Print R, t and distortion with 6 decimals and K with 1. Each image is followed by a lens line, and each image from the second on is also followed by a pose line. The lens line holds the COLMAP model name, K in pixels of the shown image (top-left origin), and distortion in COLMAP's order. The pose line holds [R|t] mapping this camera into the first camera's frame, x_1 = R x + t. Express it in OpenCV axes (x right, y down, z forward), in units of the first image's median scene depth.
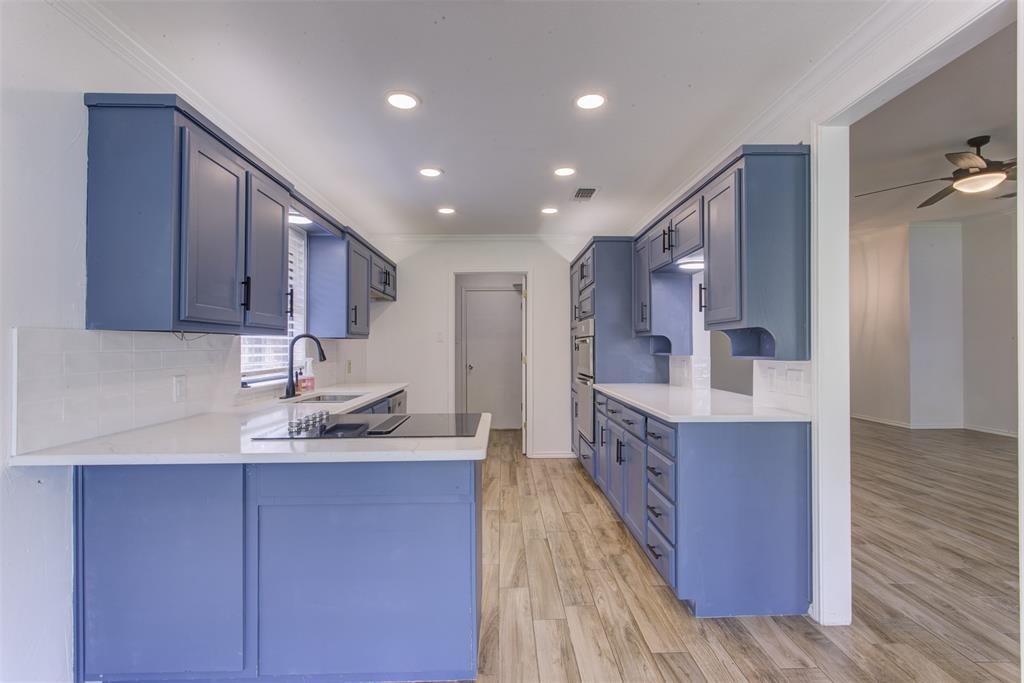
lens RADIAL K [[480.6, 0, 515.2], [0, 480.6, 342.7], [0, 0, 1]] dist [0.000257, 0.001715]
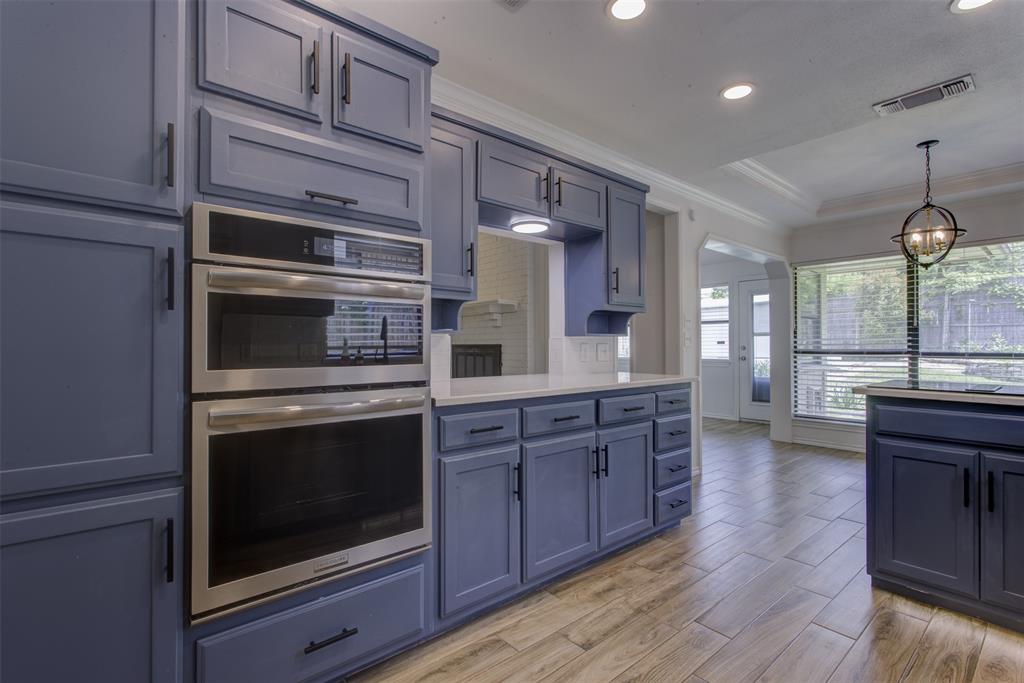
lens RADIAL K [[482.6, 0, 512.0], [0, 482.6, 341.5], [0, 0, 1]] dist [0.000052, 0.000523]
pose [[-0.629499, 0.008876, 0.776951, -0.255655], [-0.003394, 0.999894, -0.014172, 0.049289], [-0.776994, -0.011558, -0.629402, 1.469450]]
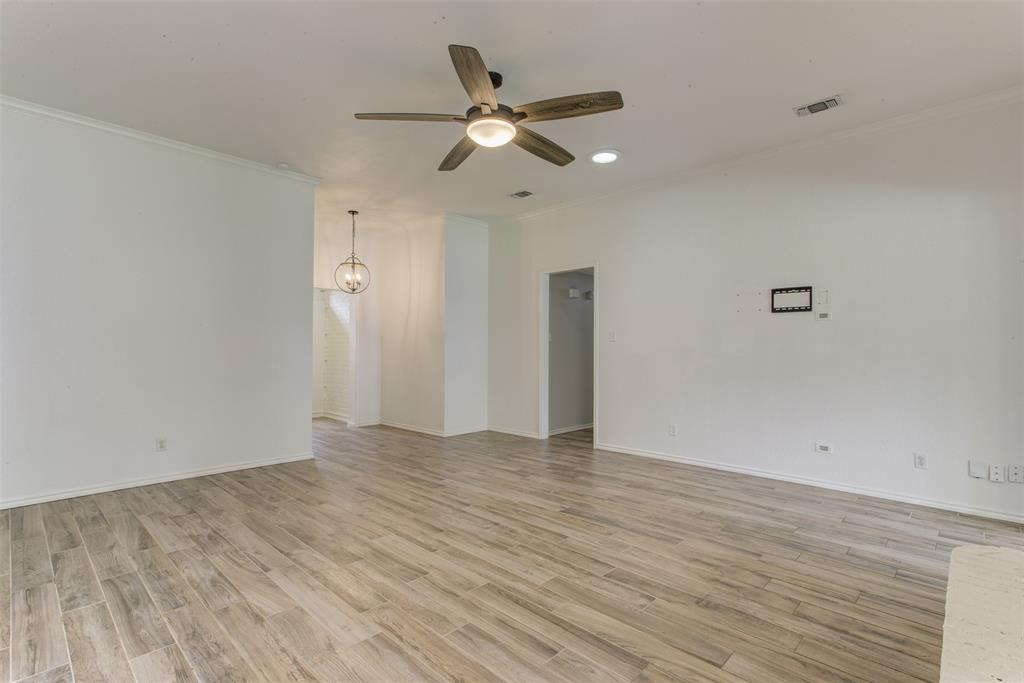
lens RADIAL K [[480.6, 0, 515.2], [0, 480.6, 342.7], [0, 0, 1]] dist [0.000257, 0.001715]
pose [[0.708955, 0.012247, 0.705147, 0.575307], [-0.010468, 0.999922, -0.006842, 0.009912], [-0.705176, -0.002531, 0.709028, 0.544435]]
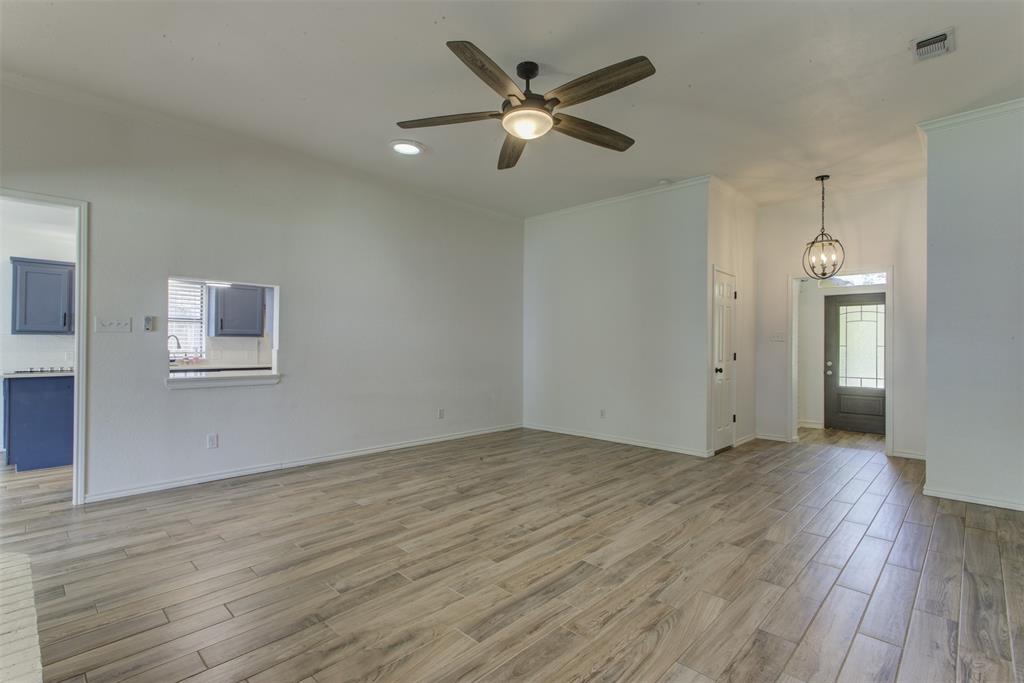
lens RADIAL K [[479.7, 0, 515.7], [0, 479.7, 343.6], [0, 0, 1]] dist [-0.001433, -0.000167]
pose [[0.702743, 0.002725, -0.711438, 1.893882], [-0.000895, 0.999995, 0.002946, 0.009654], [0.711443, -0.001433, 0.702742, 0.587594]]
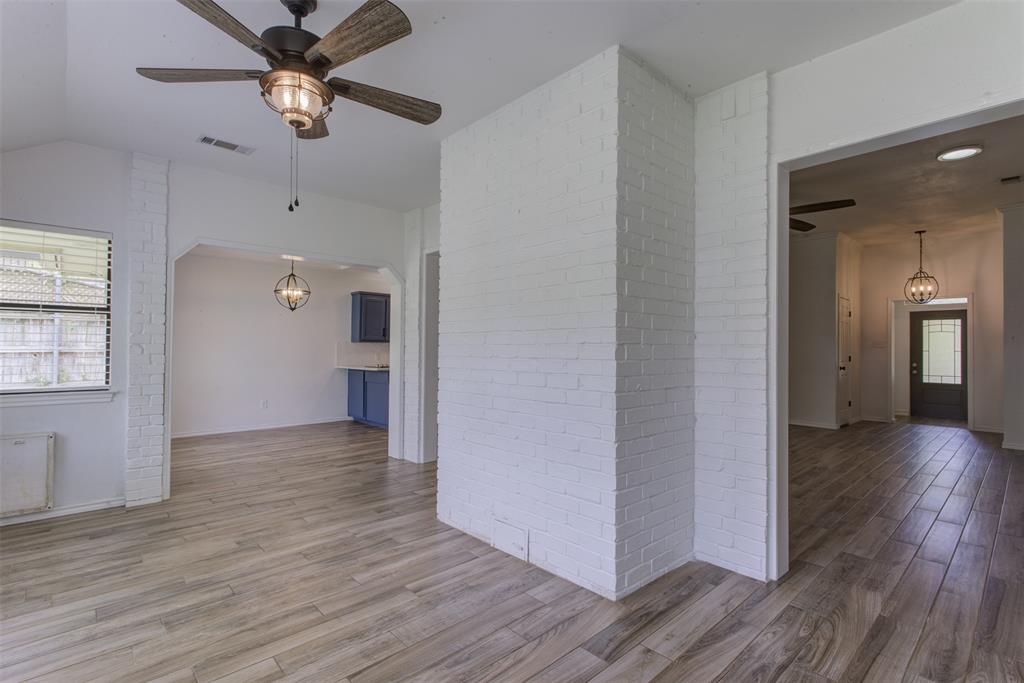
lens RADIAL K [[480.6, 0, 515.2], [0, 480.6, 342.7], [0, 0, 1]] dist [0.000257, 0.001715]
pose [[0.660055, -0.004206, -0.751206, 1.914757], [-0.002347, 0.999968, -0.007660, 0.003700], [0.751214, 0.006819, 0.660023, -0.465508]]
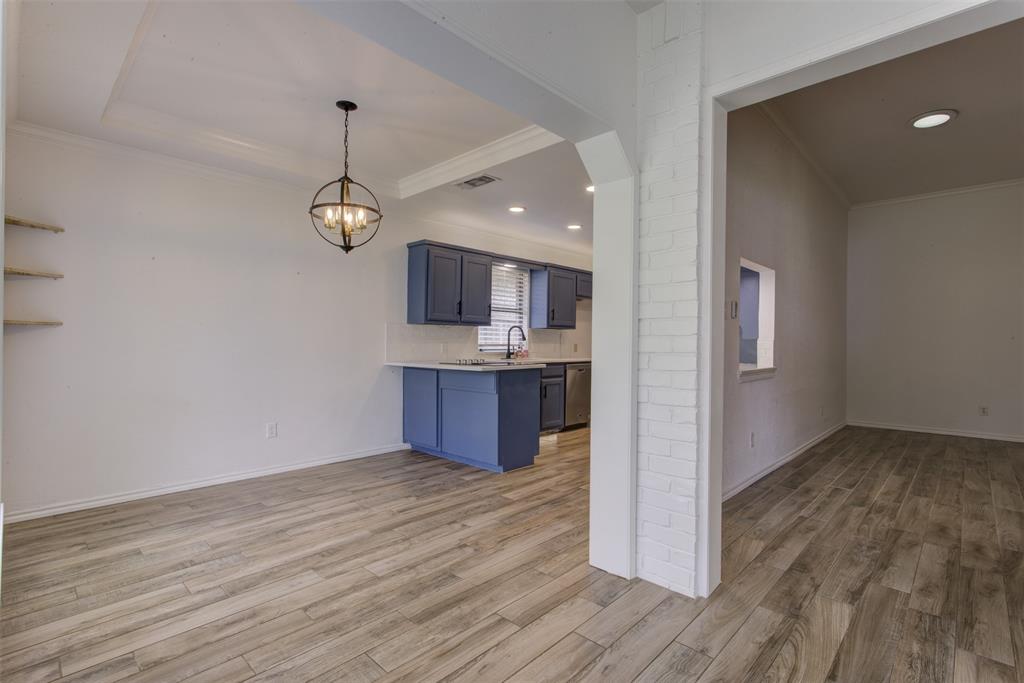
lens RADIAL K [[480.6, 0, 515.2], [0, 480.6, 342.7], [0, 0, 1]] dist [0.000257, 0.001715]
pose [[0.705830, 0.007874, -0.708338, 0.849271], [-0.004177, 0.999967, 0.006954, 0.032748], [0.708369, -0.001950, 0.705840, -0.309011]]
